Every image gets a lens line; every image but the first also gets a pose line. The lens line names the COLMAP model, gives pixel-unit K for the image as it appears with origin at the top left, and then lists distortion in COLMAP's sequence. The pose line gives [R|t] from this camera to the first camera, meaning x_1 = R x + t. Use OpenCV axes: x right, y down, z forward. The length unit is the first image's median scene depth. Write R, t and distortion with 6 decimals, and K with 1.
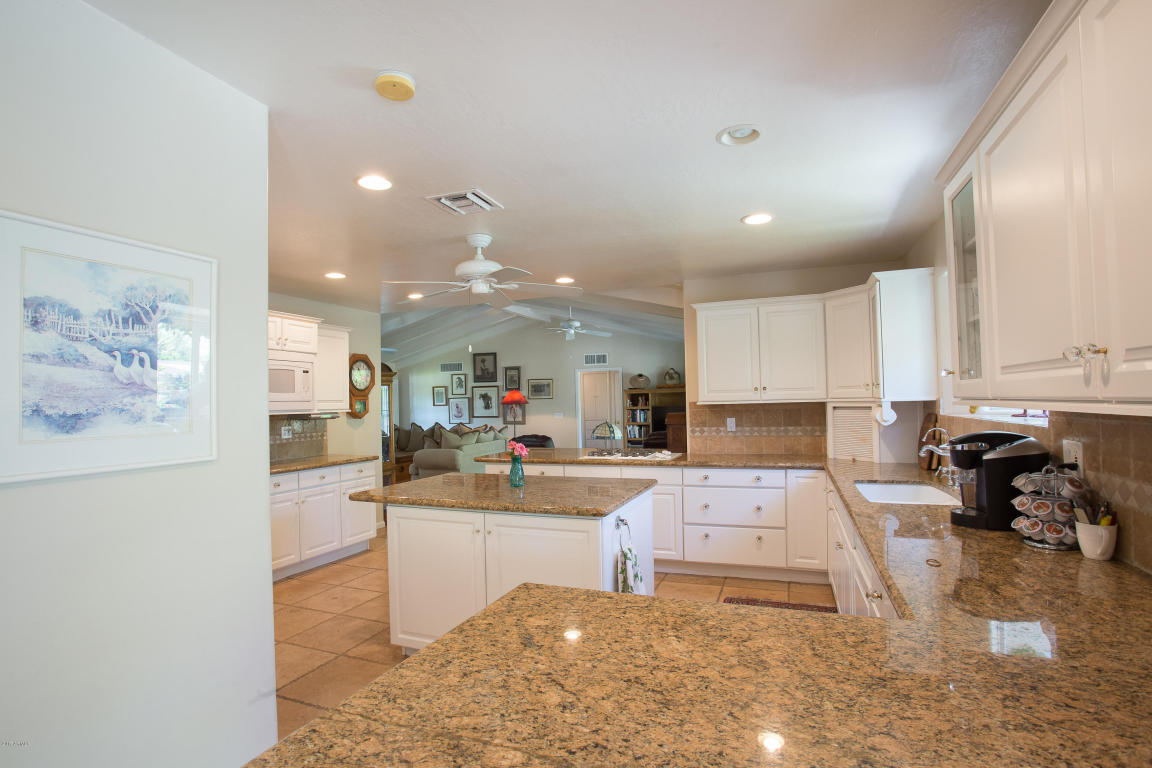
lens RADIAL K [[573.9, 0, 573.9], [0, 573.9, 386.8], [0, 0, 1]] dist [-0.051467, 0.019121]
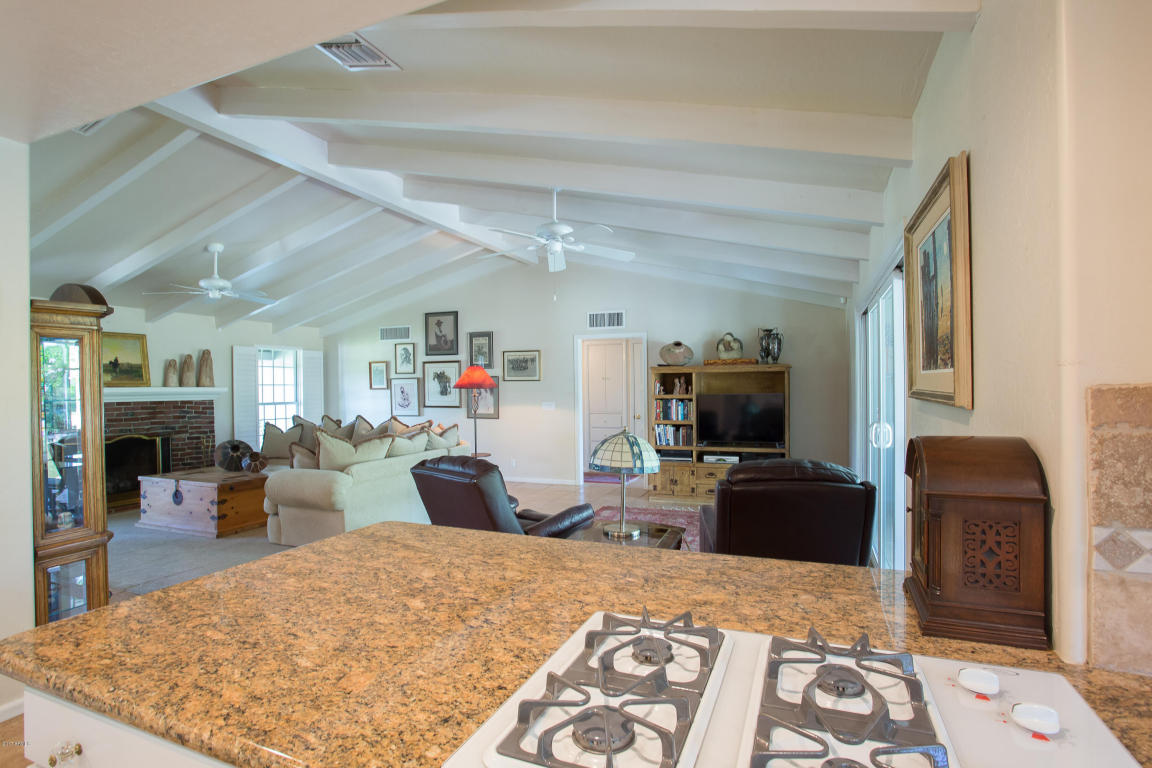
lens RADIAL K [[573.9, 0, 559.8], [0, 573.9, 386.0], [0, 0, 1]] dist [-0.051467, 0.019121]
pose [[0.998815, 0.010926, -0.047419, 0.040988], [-0.009719, 0.999625, 0.025592, 0.023663], [0.047681, -0.025100, 0.998547, 0.824254]]
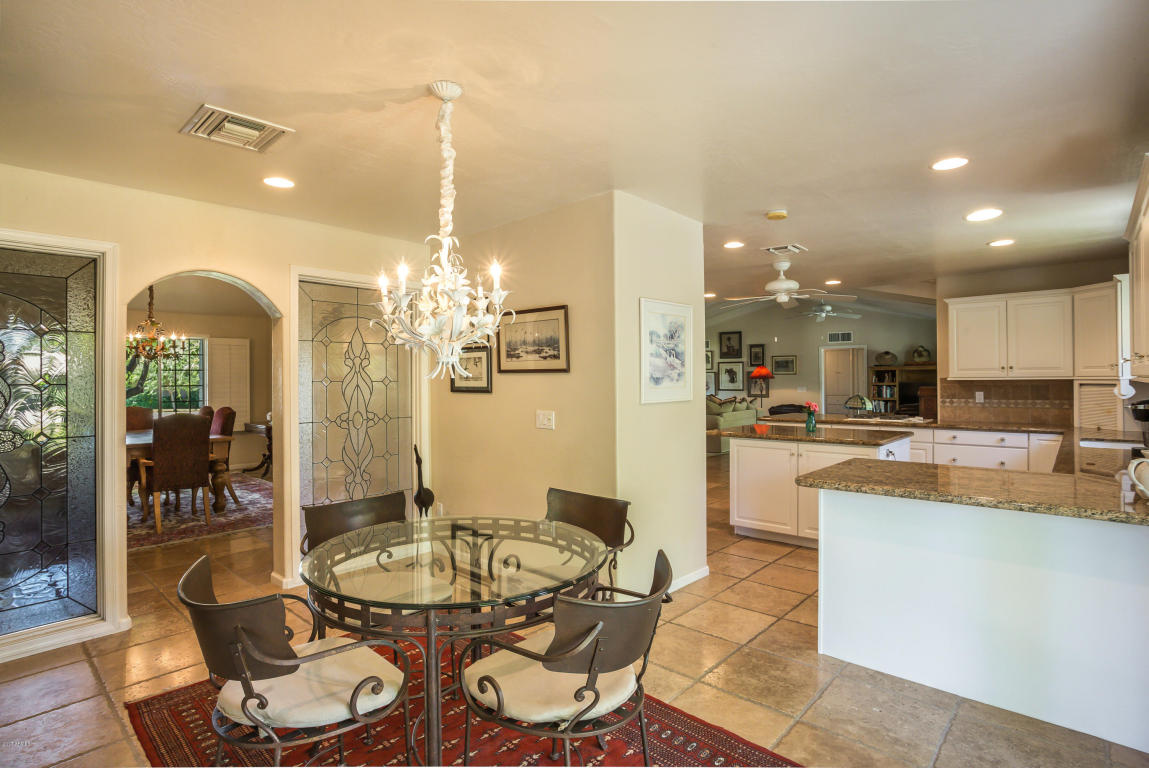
lens RADIAL K [[606.7, 0, 597.5], [0, 606.7, 372.1], [0, 0, 1]] dist [0.009989, 0.003853]
pose [[0.951299, 0.011300, -0.308062, -0.095676], [-0.005577, 0.999795, 0.019451, -0.007235], [0.308219, -0.016785, 0.951167, -0.467557]]
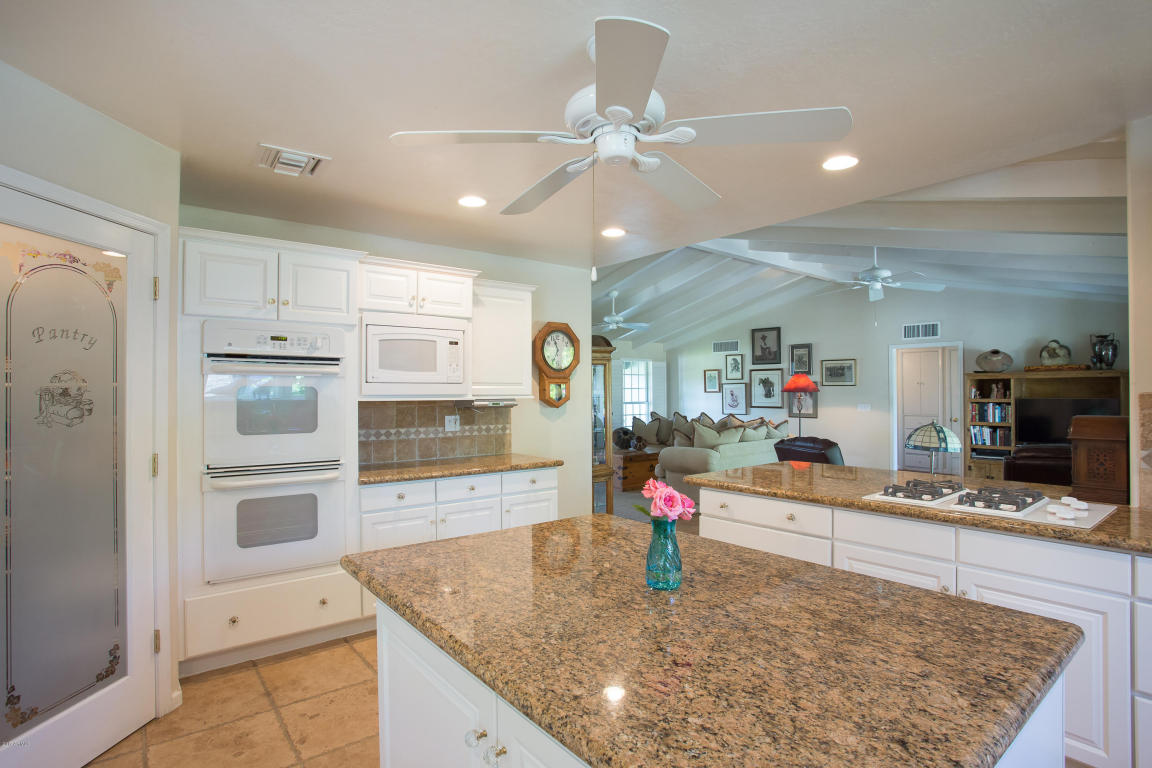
lens RADIAL K [[573.9, 0, 583.1], [0, 573.9, 388.9], [0, 0, 1]] dist [-0.051467, 0.019121]
pose [[0.872589, 0.013859, -0.488258, 0.035035], [-0.000539, 0.999624, 0.027410, 0.011870], [0.488455, -0.023655, 0.872269, 0.417116]]
